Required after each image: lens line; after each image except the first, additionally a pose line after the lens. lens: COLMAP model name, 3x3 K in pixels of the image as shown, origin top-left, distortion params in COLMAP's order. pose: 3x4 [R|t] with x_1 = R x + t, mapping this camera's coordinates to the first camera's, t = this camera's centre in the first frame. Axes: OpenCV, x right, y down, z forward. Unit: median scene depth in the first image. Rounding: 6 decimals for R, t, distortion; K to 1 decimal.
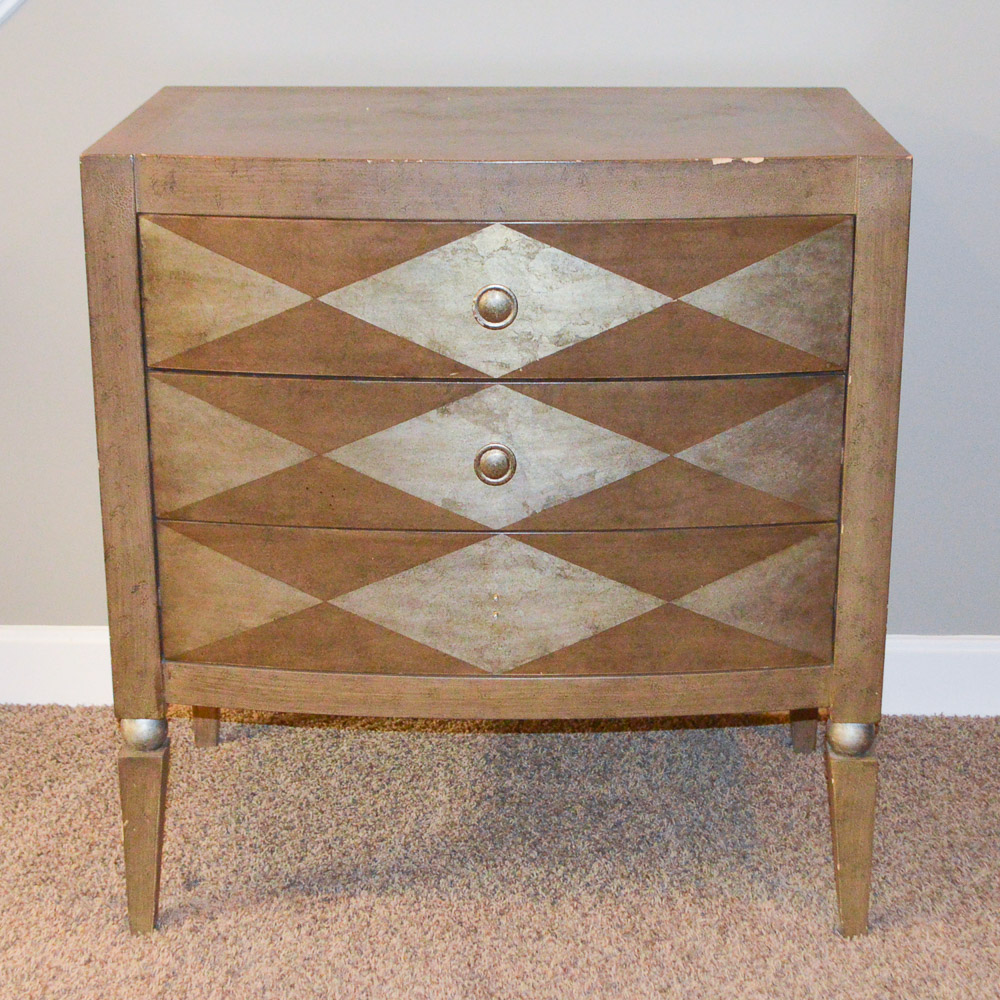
lens RADIAL K [[2185.5, 0, 500.0], [0, 2185.5, 500.0], [0, 0, 1]] dist [-0.008833, -0.093246]
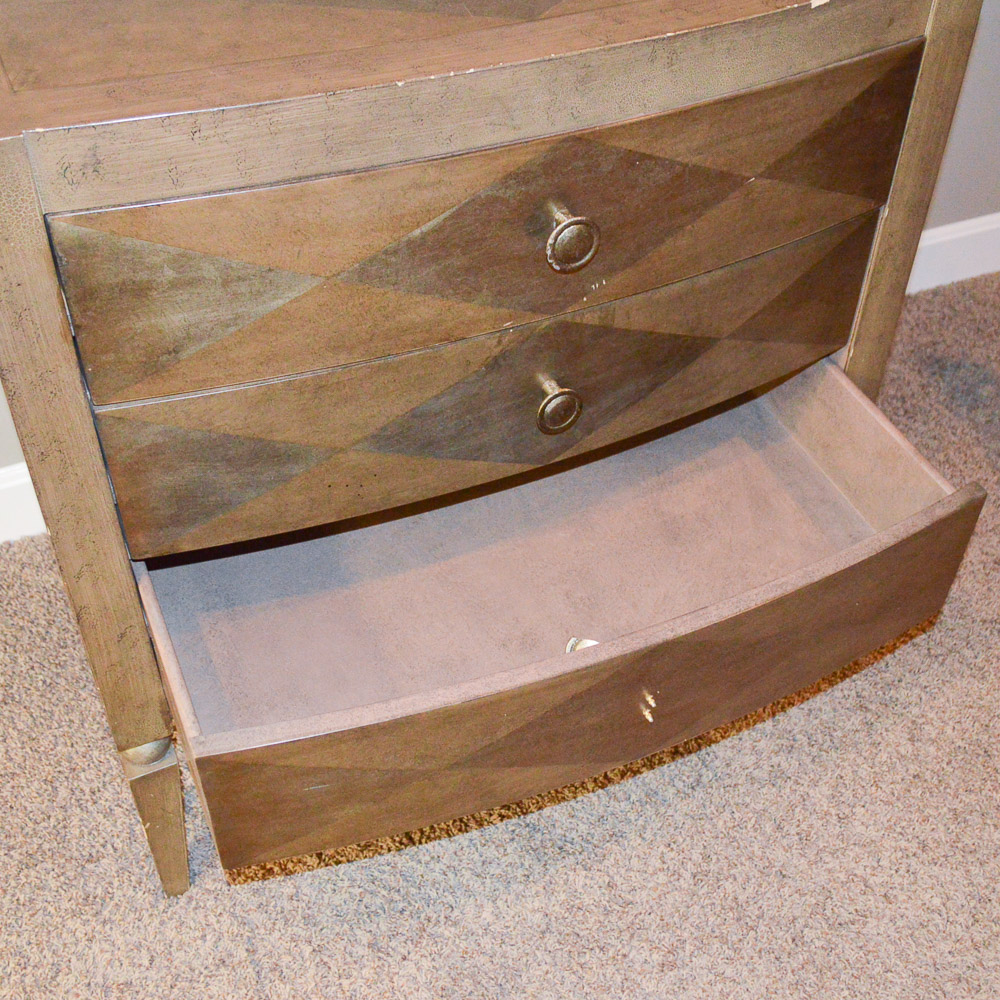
lens RADIAL K [[1308.4, 0, 540.4], [0, 1308.4, 505.4], [0, 0, 1]] dist [-0.082737, 0.059556]
pose [[0.887006, -0.297522, 0.353131, -0.195813], [0.124007, 0.890143, 0.438484, -0.203681], [-0.444796, -0.345147, 0.826456, 0.590251]]
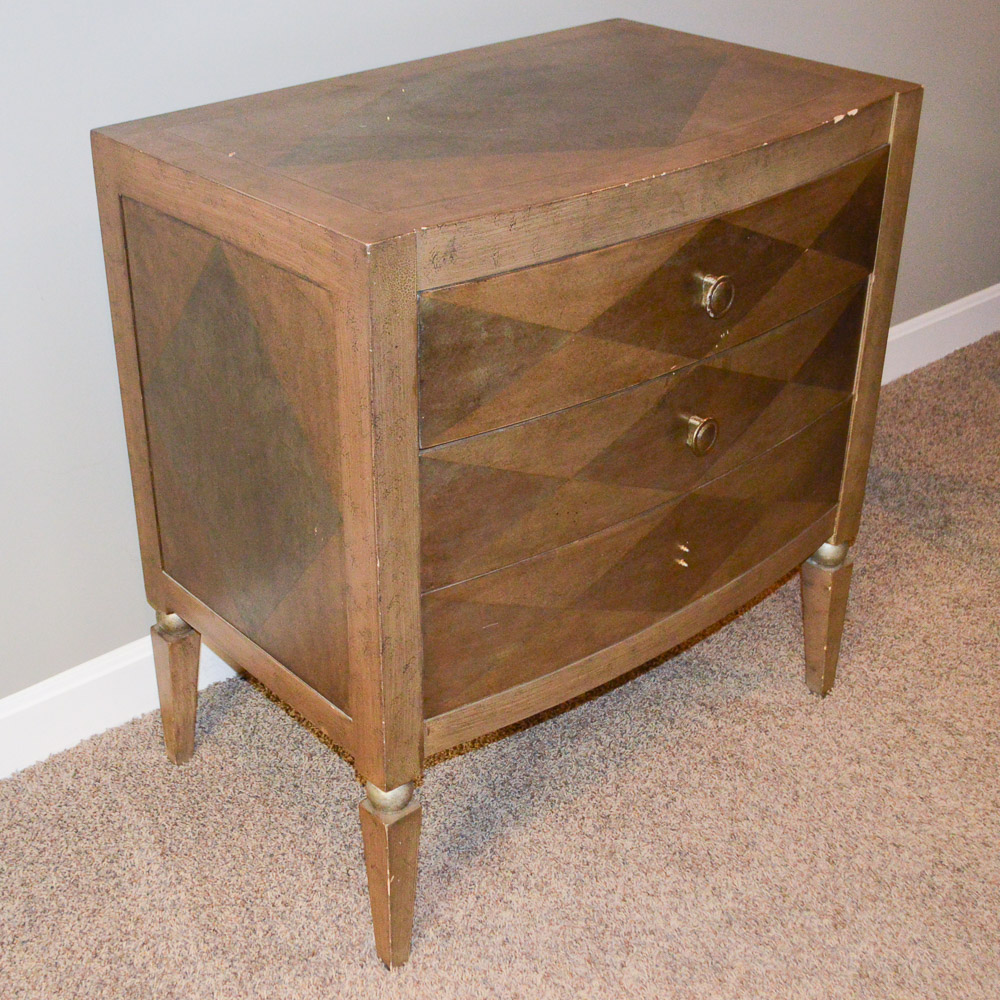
lens RADIAL K [[1504.6, 0, 500.0], [0, 1504.6, 500.0], [0, 0, 1]] dist [-0.044901, 0.020113]
pose [[0.741773, -0.337578, 0.579494, -0.527377], [0.224660, 0.939230, 0.259566, -0.203945], [-0.631902, -0.062350, 0.772536, 0.494752]]
